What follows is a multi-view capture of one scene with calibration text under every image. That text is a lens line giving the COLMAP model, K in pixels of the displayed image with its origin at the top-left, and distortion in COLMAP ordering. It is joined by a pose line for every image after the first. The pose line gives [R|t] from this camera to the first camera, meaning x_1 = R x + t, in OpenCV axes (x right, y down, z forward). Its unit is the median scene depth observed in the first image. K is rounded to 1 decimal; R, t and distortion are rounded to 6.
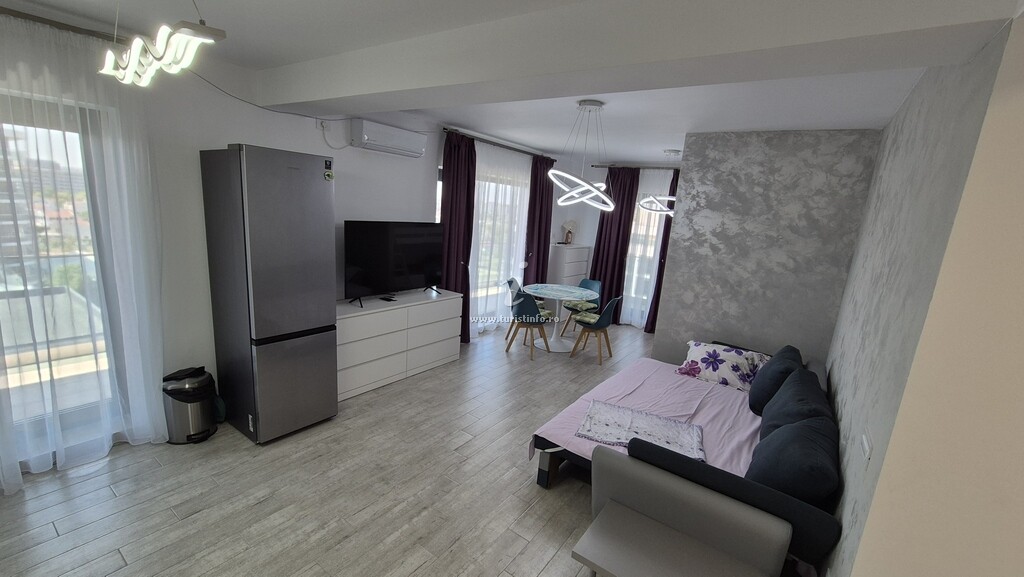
lens RADIAL K [[422.1, 0, 510.4], [0, 422.1, 293.0], [0, 0, 1]] dist [-0.002060, 0.000508]
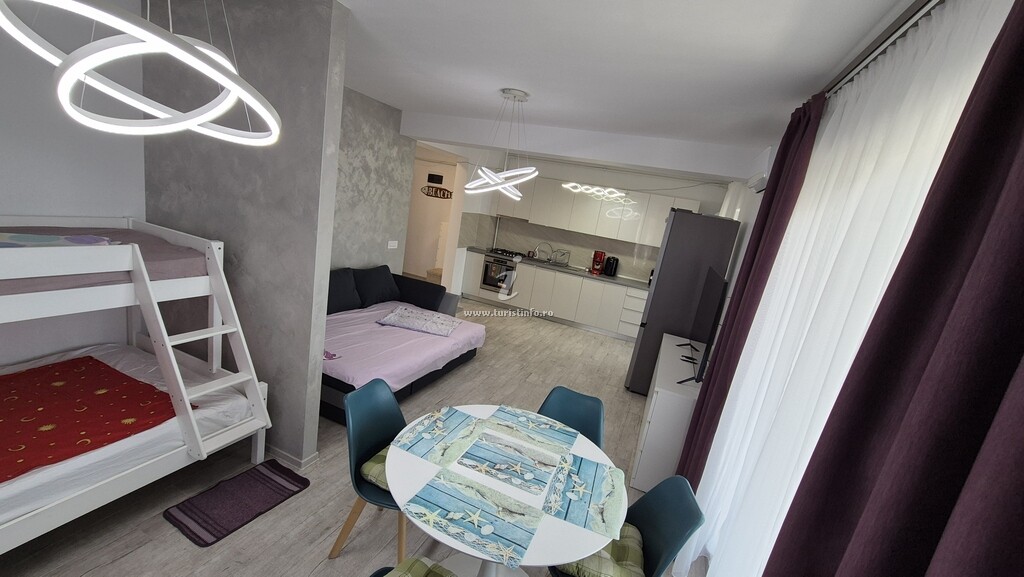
lens RADIAL K [[422.1, 0, 511.8], [0, 422.1, 290.0], [0, 0, 1]] dist [-0.002060, 0.000508]
pose [[-0.941903, -0.186363, -0.279442, 0.344377], [-0.284535, 0.884814, 0.368976, -0.357472], [0.178491, 0.427051, -0.886436, 1.840761]]
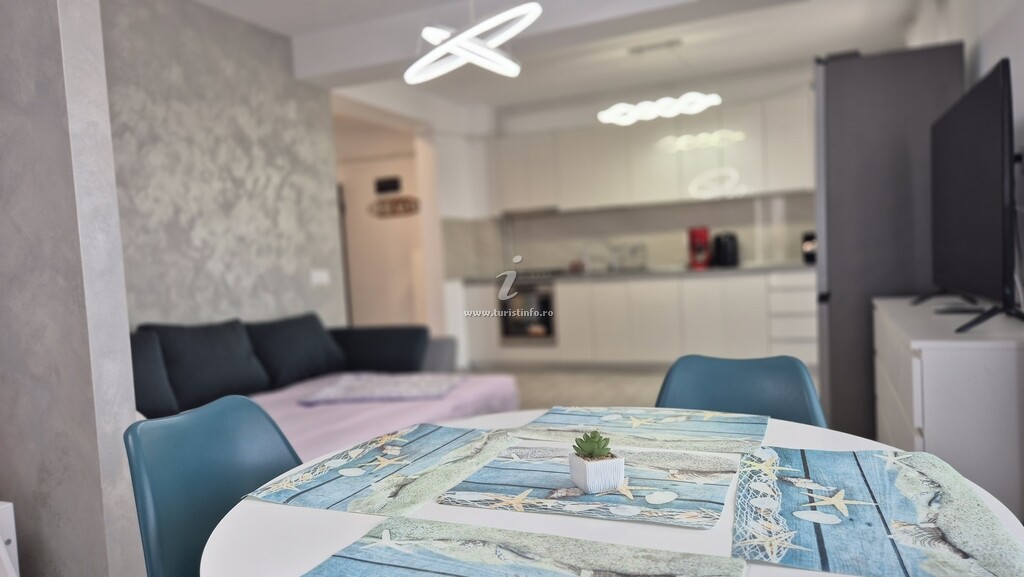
lens RADIAL K [[690.9, 0, 518.3], [0, 690.9, 292.2], [0, 0, 1]] dist [0.037108, -0.016517]
pose [[-0.977915, -0.013459, -0.208568, 0.260562], [-0.061815, 0.971905, 0.227113, -0.134558], [0.199652, 0.234990, -0.951272, 1.726659]]
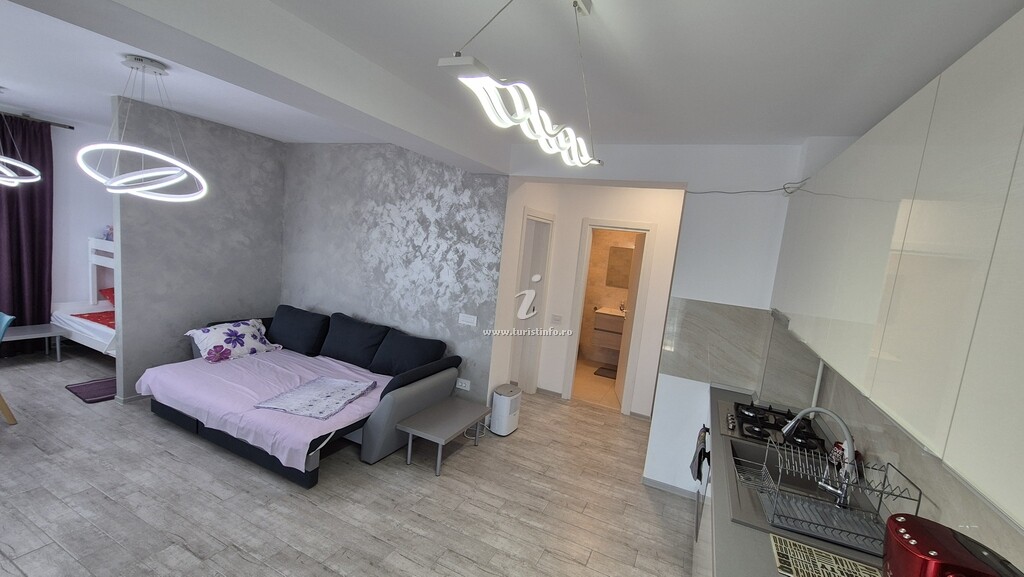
lens RADIAL K [[422.1, 0, 514.2], [0, 422.1, 293.6], [0, 0, 1]] dist [-0.002060, 0.000508]
pose [[-0.175100, -0.219266, 0.959824, -0.668604], [0.082173, 0.968229, 0.236176, -0.149124], [-0.981116, 0.120226, -0.151519, 0.458368]]
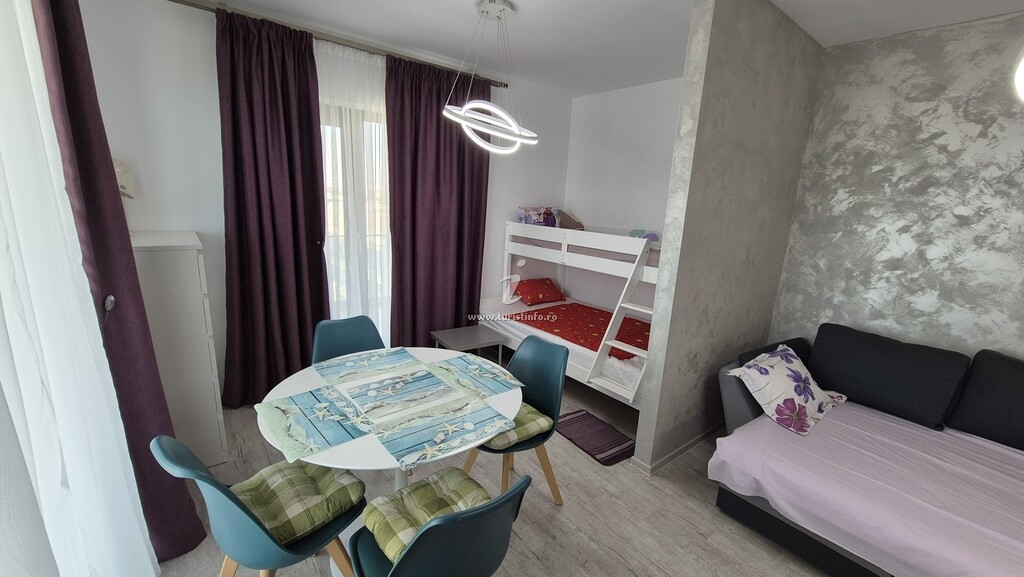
lens RADIAL K [[422.1, 0, 514.2], [0, 422.1, 294.5], [0, 0, 1]] dist [-0.002060, 0.000508]
pose [[0.273167, -0.273893, 0.922151, -0.185436], [0.165608, 0.957687, 0.235390, -0.194107], [-0.947604, 0.088415, 0.306967, 1.230467]]
